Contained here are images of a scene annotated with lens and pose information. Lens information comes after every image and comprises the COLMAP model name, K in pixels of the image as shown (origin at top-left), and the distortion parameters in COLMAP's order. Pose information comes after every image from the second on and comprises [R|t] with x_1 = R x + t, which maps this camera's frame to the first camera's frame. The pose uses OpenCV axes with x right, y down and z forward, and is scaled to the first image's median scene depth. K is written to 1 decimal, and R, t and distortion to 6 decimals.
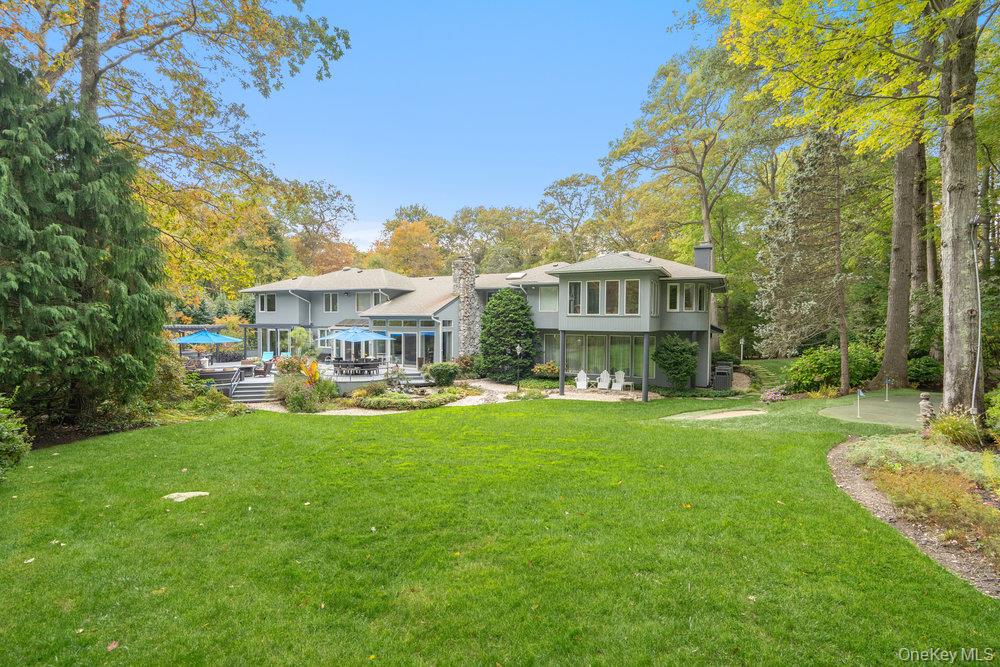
lens RADIAL K [[460.3, 0, 500.0], [0, 460.3, 333.5], [0, 0, 1]] dist [-0.000464, -0.000005]
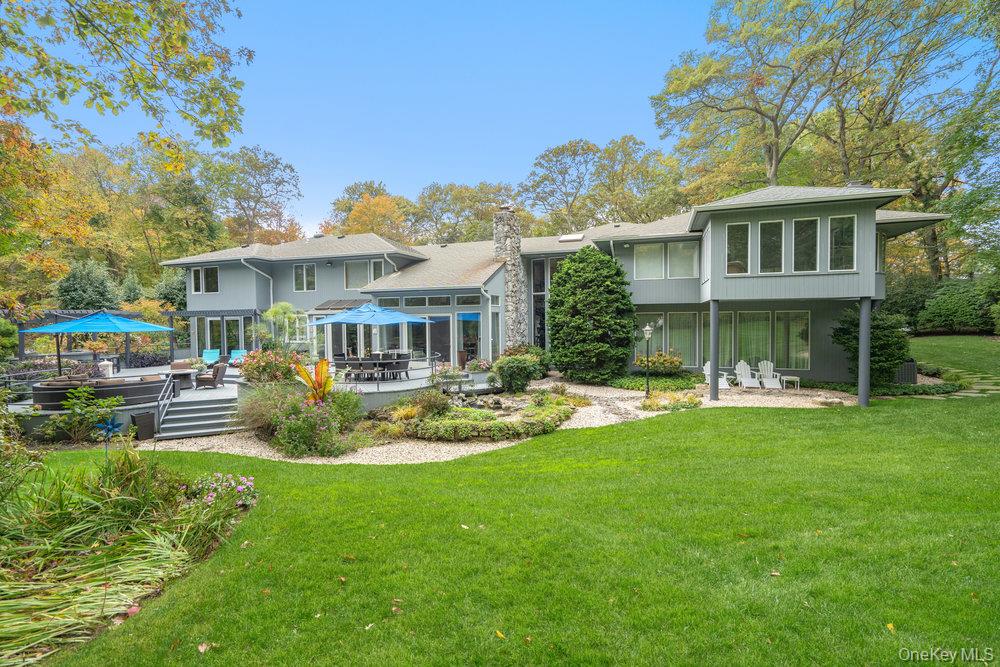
lens RADIAL K [[456.7, 0, 500.0], [0, 456.7, 333.5], [0, 0, 1]] dist [0.000182, -0.000009]
pose [[0.990278, -0.021754, 0.137391, -0.204052], [0.021148, 0.999759, 0.005862, 0.024088], [-0.137485, -0.002900, 0.990500, 0.325126]]
